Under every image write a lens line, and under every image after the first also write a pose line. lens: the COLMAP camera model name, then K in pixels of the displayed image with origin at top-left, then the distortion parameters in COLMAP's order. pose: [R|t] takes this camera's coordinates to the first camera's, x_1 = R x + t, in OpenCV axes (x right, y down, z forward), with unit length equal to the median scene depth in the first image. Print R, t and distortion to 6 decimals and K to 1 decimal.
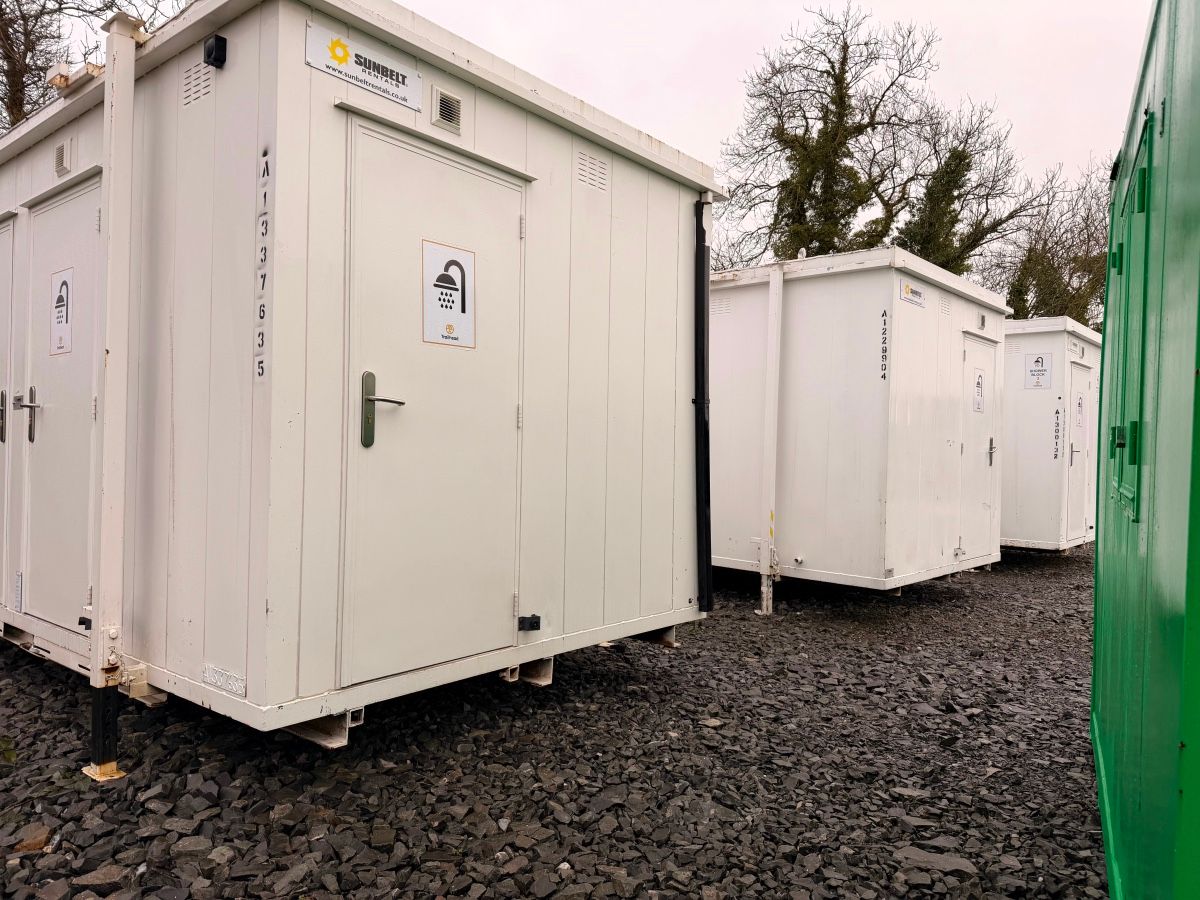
lens RADIAL K [[838.0, 0, 591.2], [0, 838.0, 449.2], [0, 0, 1]] dist [0.040491, -0.045021]
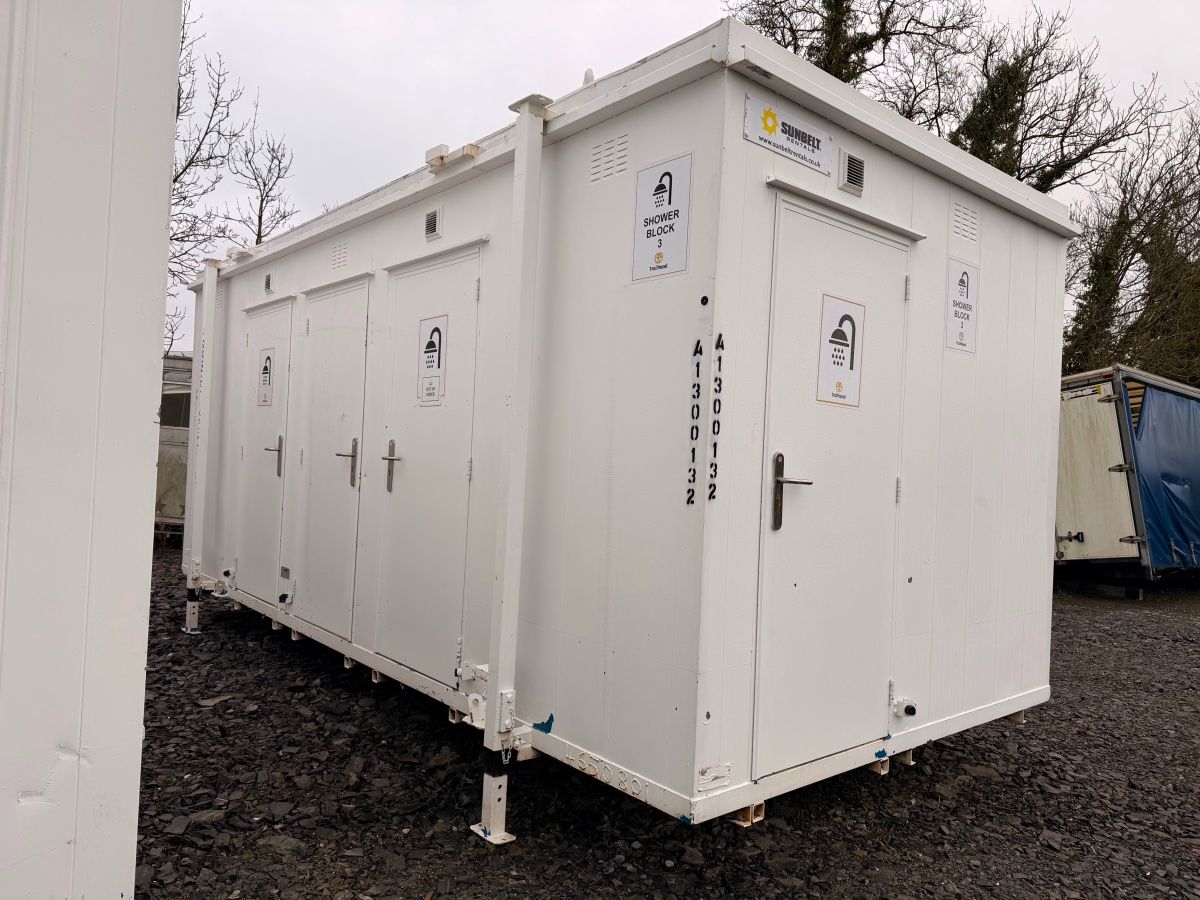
lens RADIAL K [[838.0, 0, 598.4], [0, 838.0, 457.5], [0, 0, 1]] dist [0.040491, -0.045021]
pose [[0.983175, 0.028902, -0.180366, -0.266541], [-0.028722, 0.999581, 0.003612, -0.074887], [0.180395, 0.001630, 0.983593, 0.017635]]
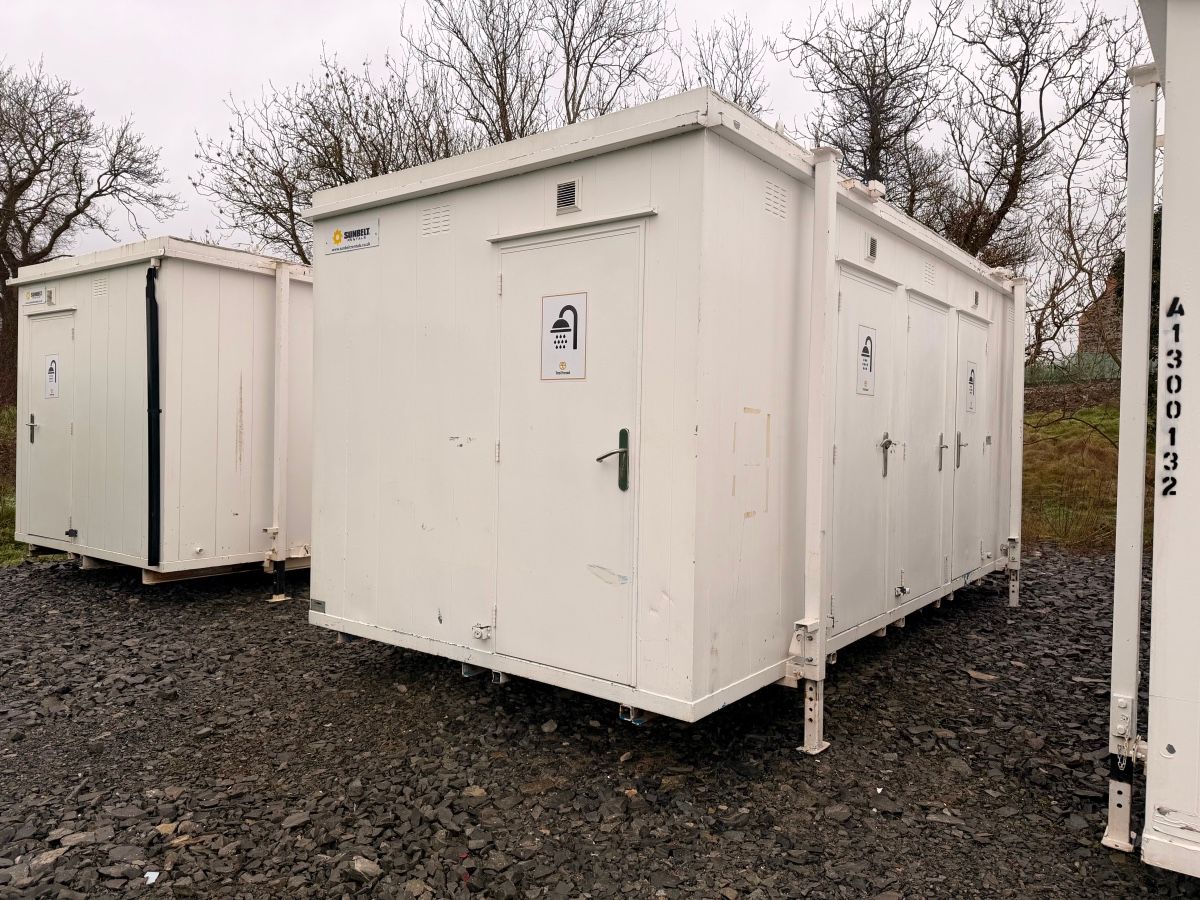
lens RADIAL K [[838.0, 0, 597.8], [0, 838.0, 456.5], [0, 0, 1]] dist [0.040491, -0.045021]
pose [[0.044908, 0.016077, -0.998862, 0.370324], [-0.001271, 0.999871, 0.016036, -0.076736], [0.998990, 0.000550, 0.044923, 0.332720]]
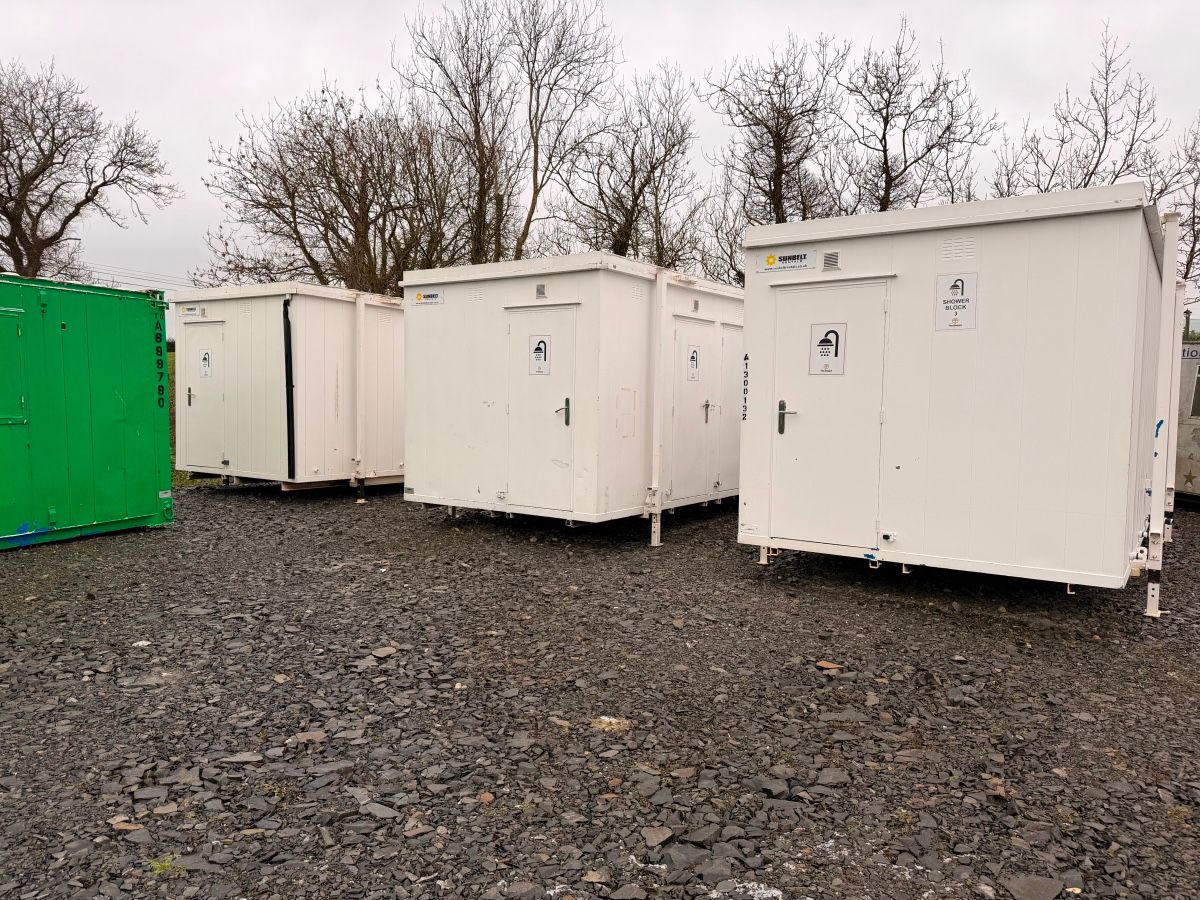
lens RADIAL K [[838.0, 0, 598.2], [0, 838.0, 461.9], [0, 0, 1]] dist [0.040491, -0.045021]
pose [[0.091348, 0.059624, -0.994032, 1.700548], [-0.000635, 0.998209, 0.059816, -0.053736], [0.995819, -0.004833, 0.091222, 0.282918]]
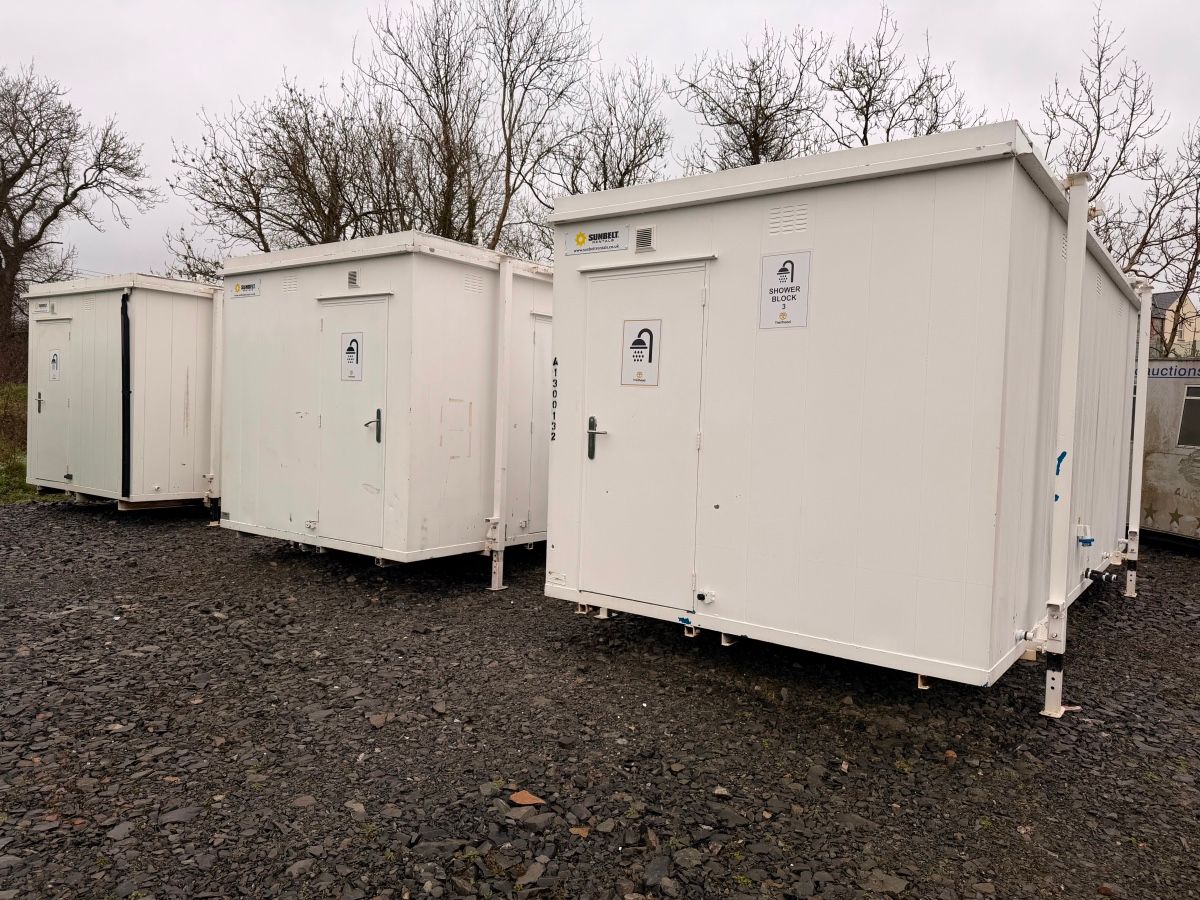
lens RADIAL K [[838.0, 0, 597.7], [0, 838.0, 459.7], [0, 0, 1]] dist [0.040491, -0.045021]
pose [[0.057851, 0.041244, -0.997473, 1.315770], [-0.017658, 0.999032, 0.040285, -0.064402], [0.998169, 0.015282, 0.058523, 0.818395]]
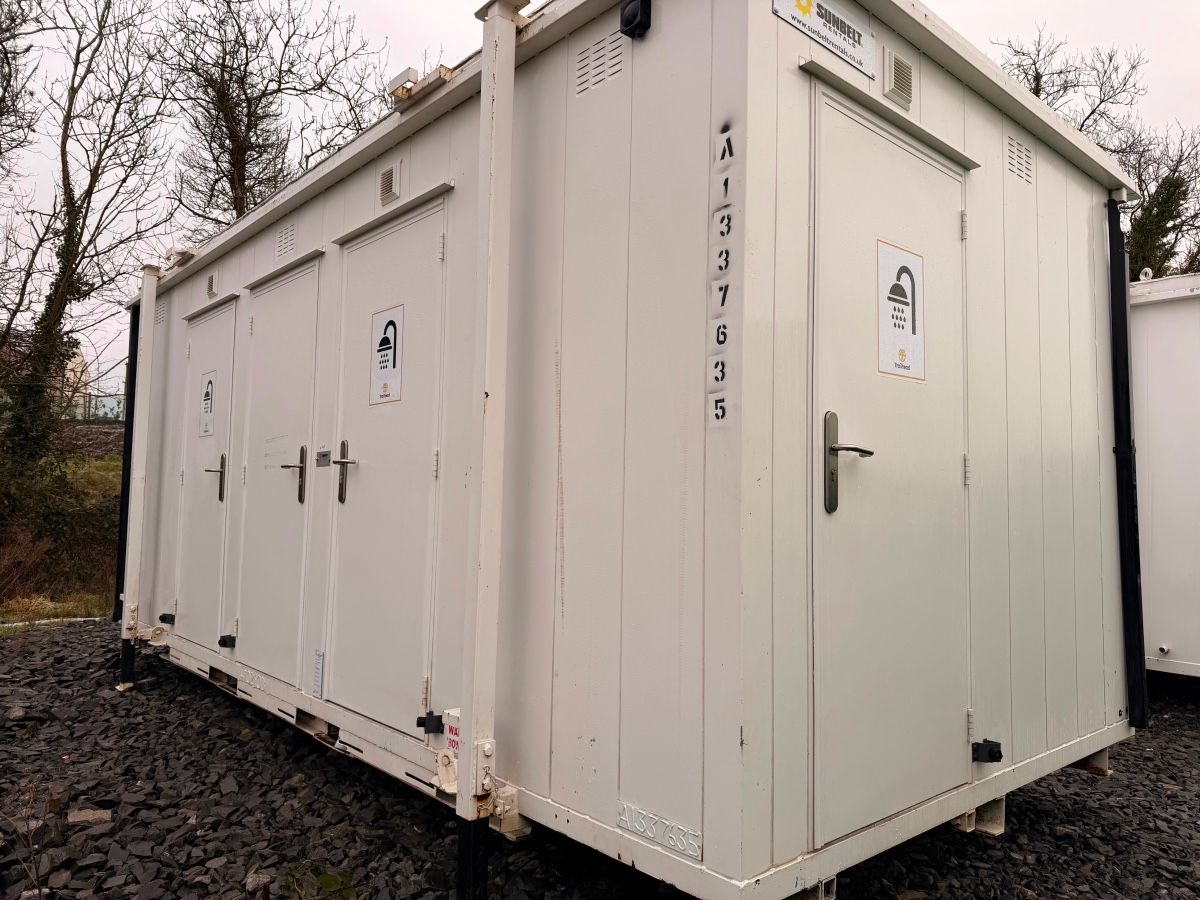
lens RADIAL K [[838.0, 0, 598.4], [0, 838.0, 445.4], [0, 0, 1]] dist [0.040491, -0.045021]
pose [[0.987853, -0.009644, -0.155094, -0.320157], [-0.001277, 0.997535, -0.070162, -0.009239], [0.155388, 0.069508, 0.985405, 0.209582]]
